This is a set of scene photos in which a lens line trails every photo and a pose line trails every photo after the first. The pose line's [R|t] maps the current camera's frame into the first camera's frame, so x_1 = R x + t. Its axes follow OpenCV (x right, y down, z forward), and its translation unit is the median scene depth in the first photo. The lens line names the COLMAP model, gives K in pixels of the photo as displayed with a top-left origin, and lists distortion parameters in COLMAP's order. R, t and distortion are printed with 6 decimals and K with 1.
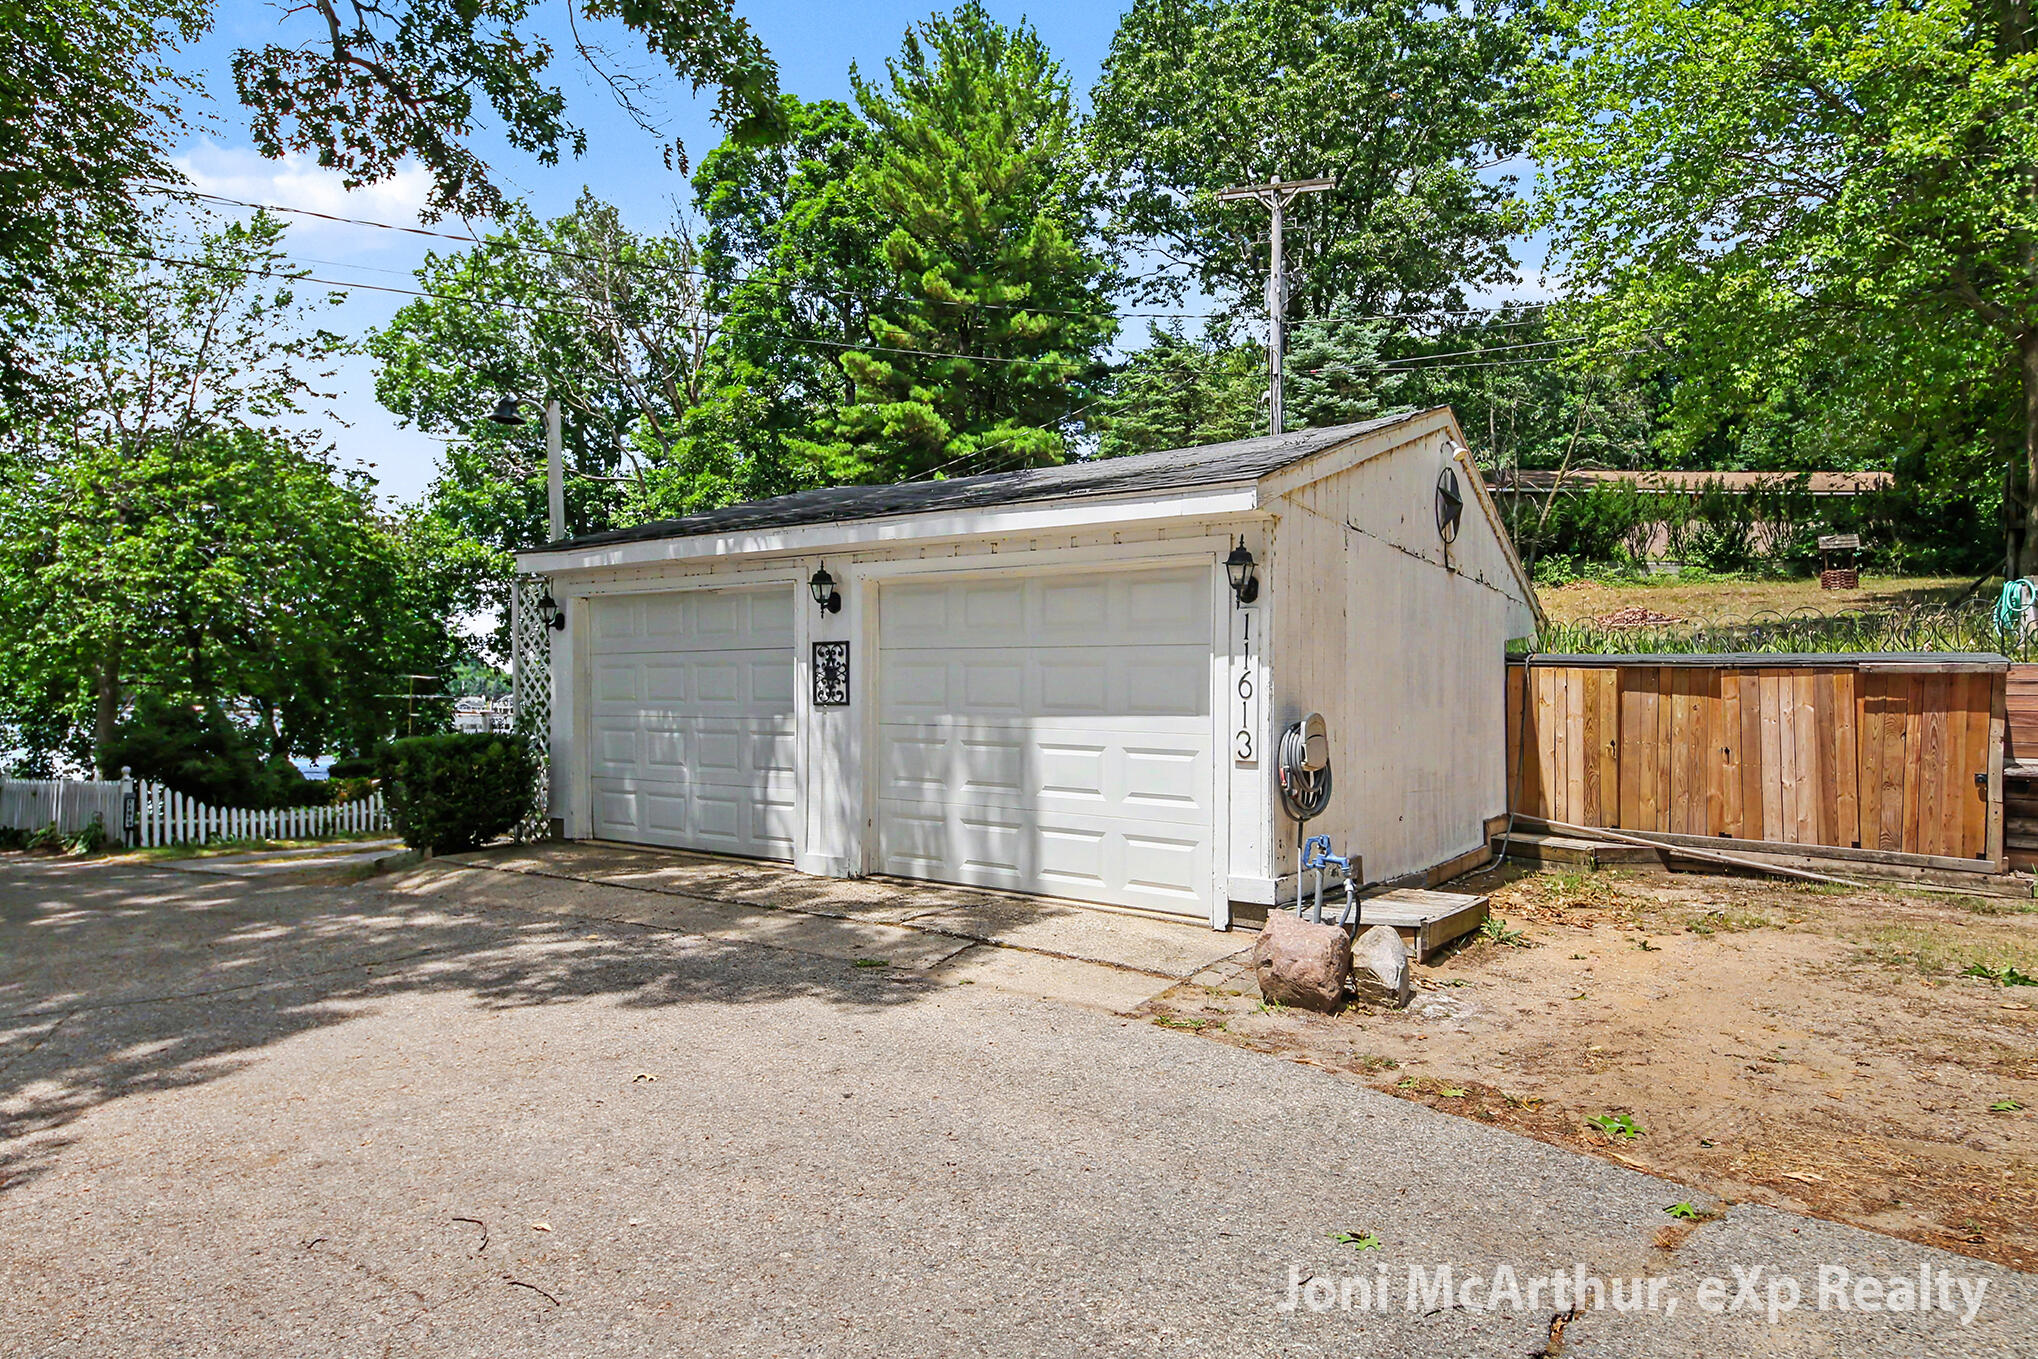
lens RADIAL K [[1143.9, 0, 1018.7], [0, 1143.9, 679.8], [0, 0, 1]] dist [-0.000132, -0.004880]
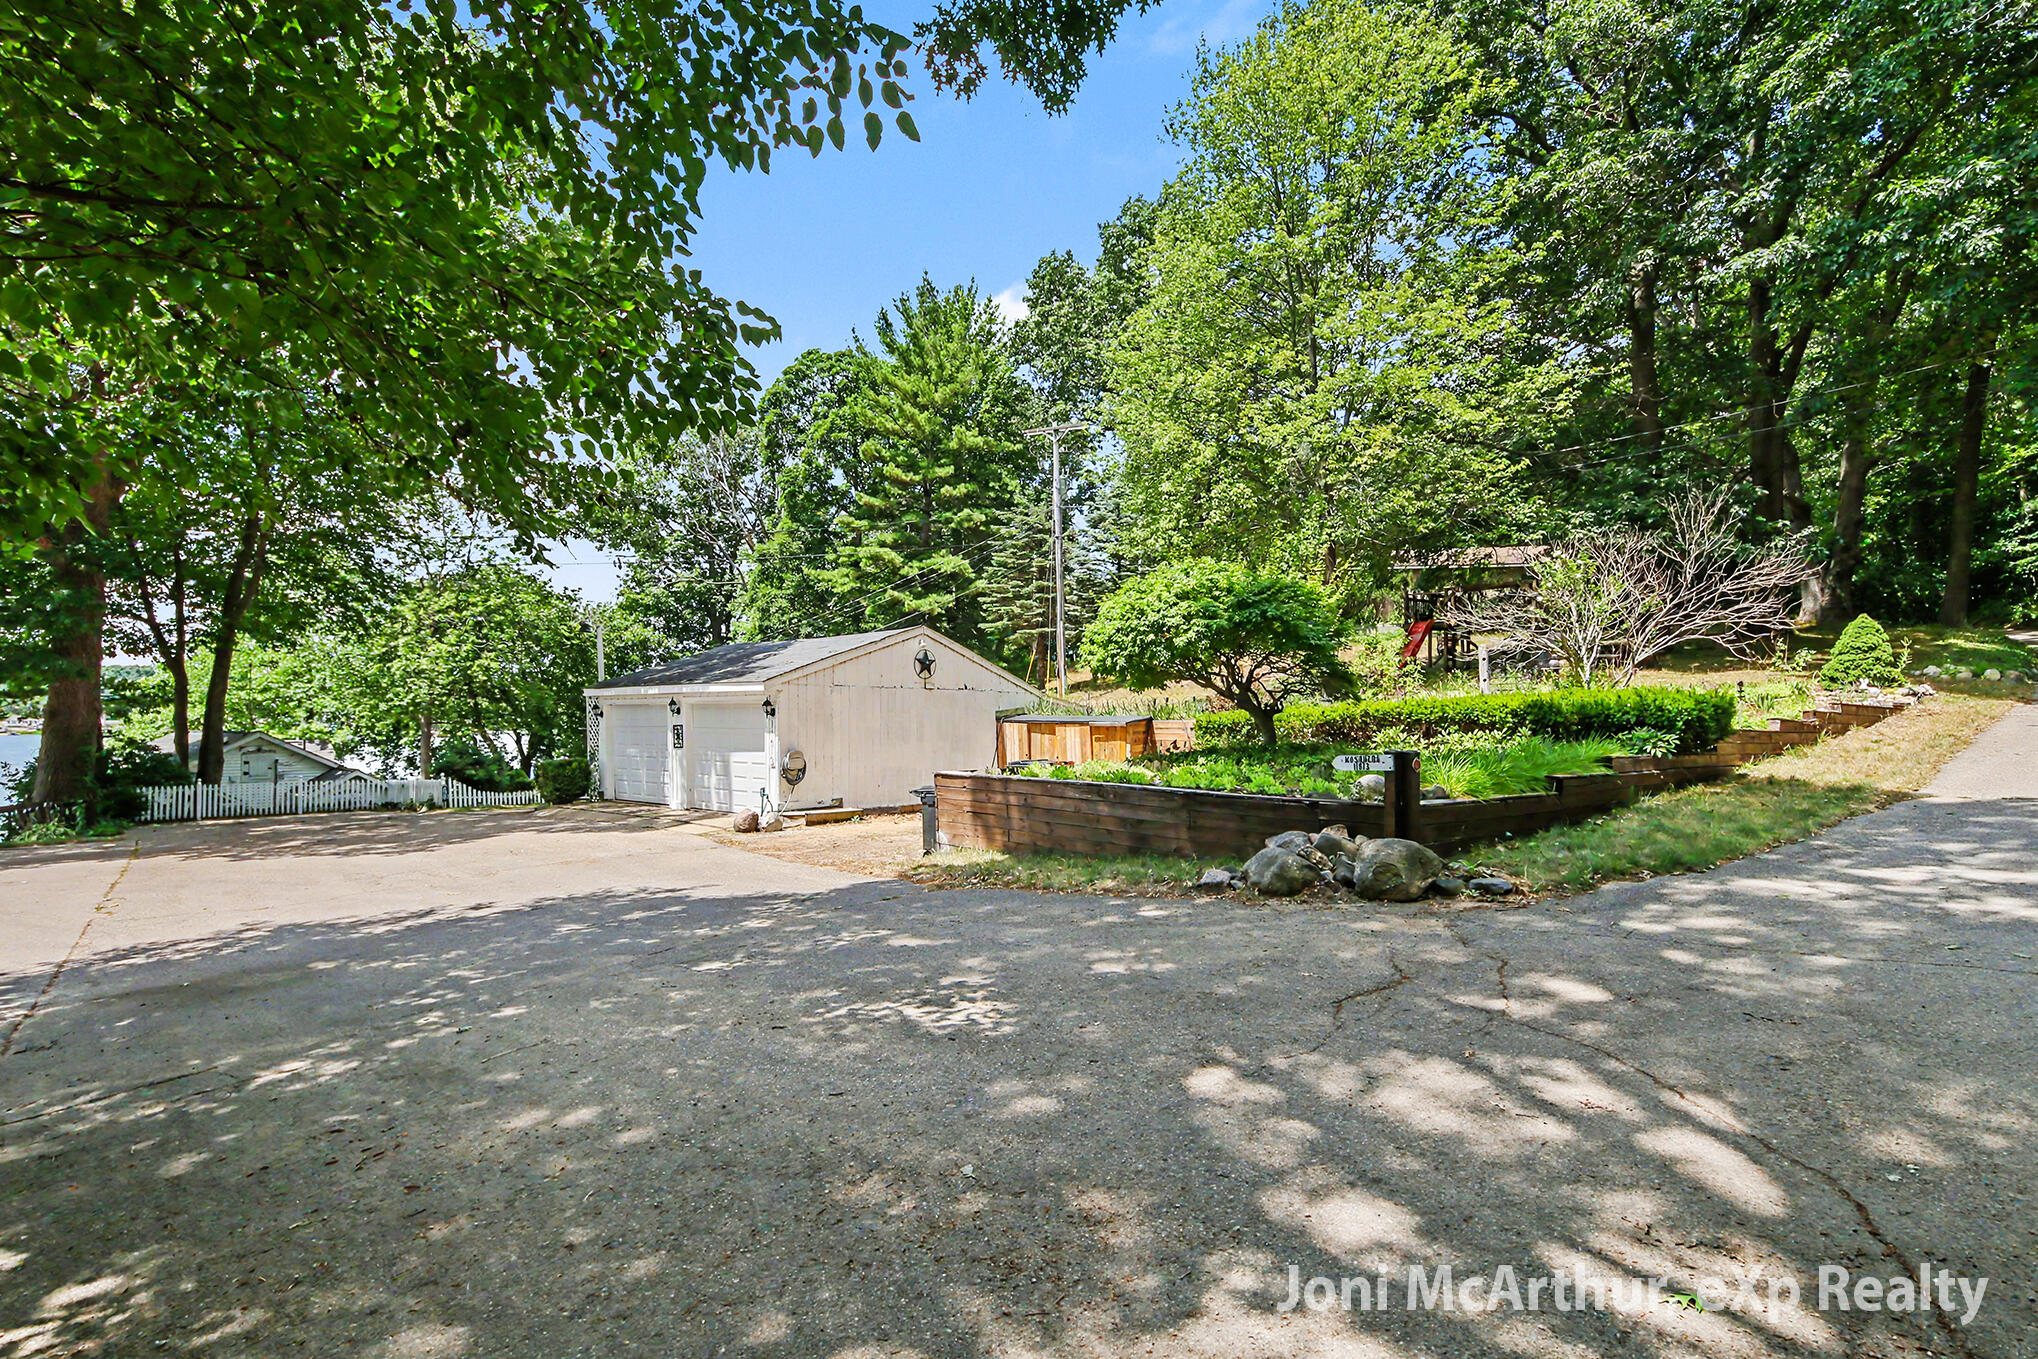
lens RADIAL K [[938.8, 0, 1021.0], [0, 938.8, 679.9], [0, 0, 1]] dist [0.005942, 0.000734]
pose [[0.994564, -0.025456, -0.100968, 0.251133], [0.024183, 0.999612, -0.013816, -0.025613], [0.101281, 0.011299, 0.994794, -0.336324]]
